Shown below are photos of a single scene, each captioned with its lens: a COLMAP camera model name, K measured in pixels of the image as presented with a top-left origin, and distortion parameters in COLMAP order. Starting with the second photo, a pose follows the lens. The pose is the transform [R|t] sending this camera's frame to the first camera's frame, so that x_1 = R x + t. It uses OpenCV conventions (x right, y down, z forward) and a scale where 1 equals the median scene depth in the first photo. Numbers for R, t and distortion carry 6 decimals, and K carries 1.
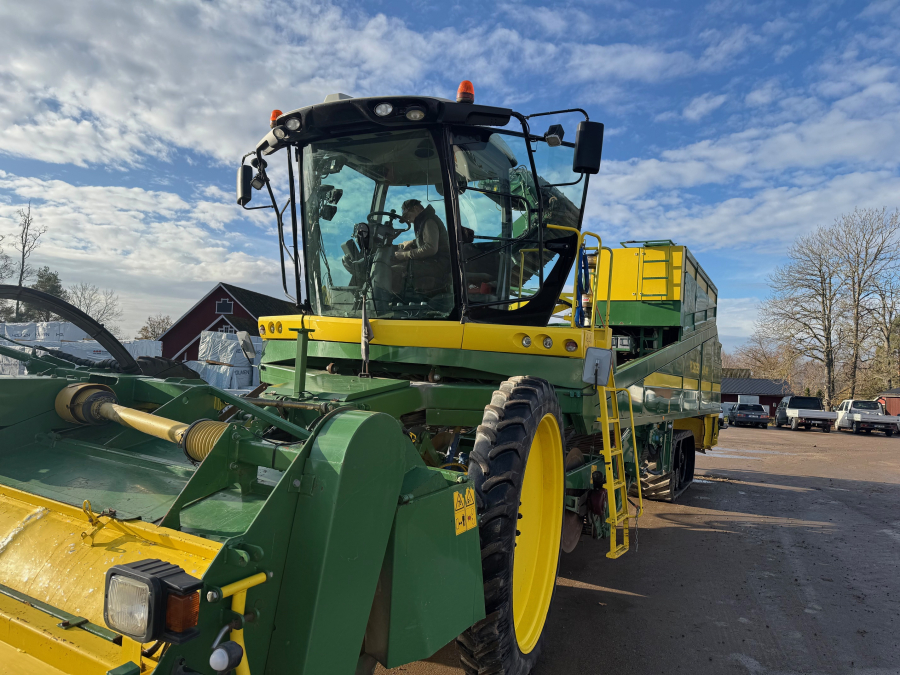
lens RADIAL K [[616.5, 0, 461.5], [0, 616.5, 331.5], [0, 0, 1]] dist [0.068072, -0.089047]
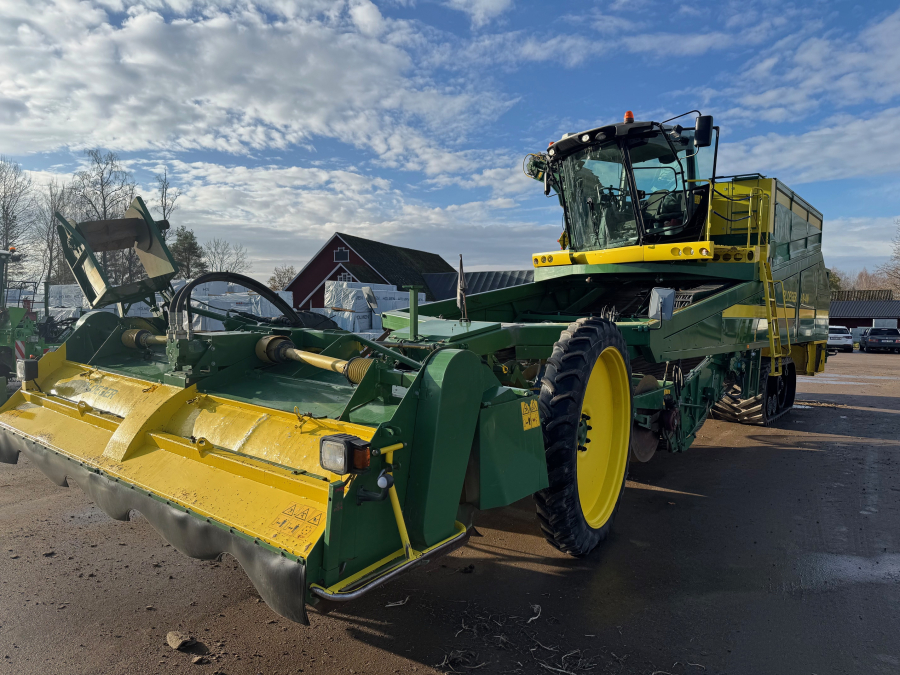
lens RADIAL K [[615.5, 0, 460.6], [0, 615.5, 328.3], [0, 0, 1]] dist [0.096518, -0.123944]
pose [[0.983381, -0.035953, -0.177960, 0.049904], [0.053035, 0.994329, 0.092181, -0.024652], [0.173637, -0.100087, 0.979711, -0.191665]]
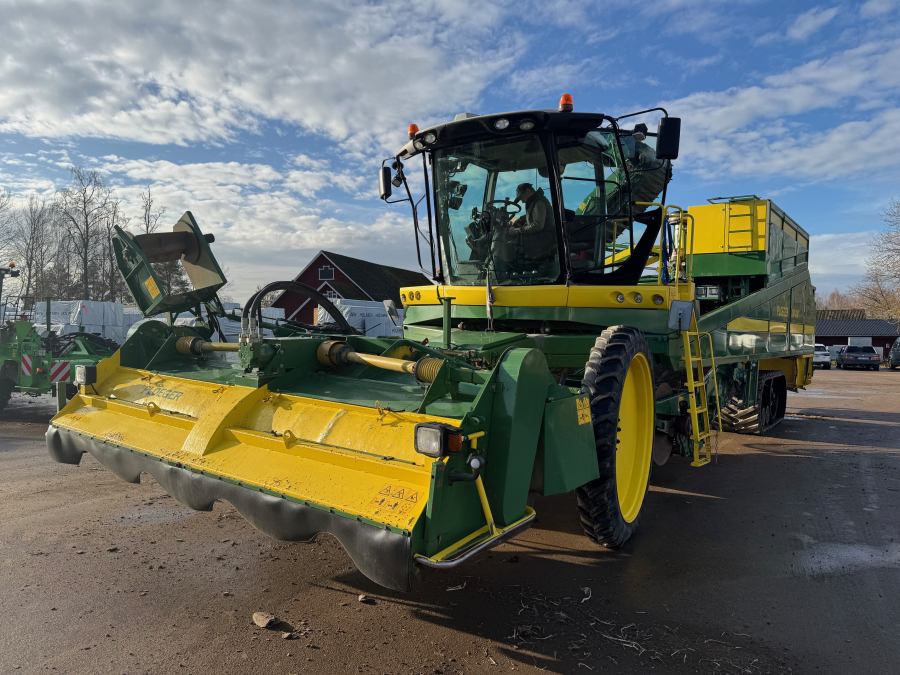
lens RADIAL K [[616.5, 0, 461.5], [0, 616.5, 331.5], [0, 0, 1]] dist [0.068072, -0.089047]
pose [[0.988553, -0.038835, -0.145790, -0.029656], [0.049237, 0.996440, 0.068434, -0.016549], [0.142613, -0.074828, 0.986946, -0.266474]]
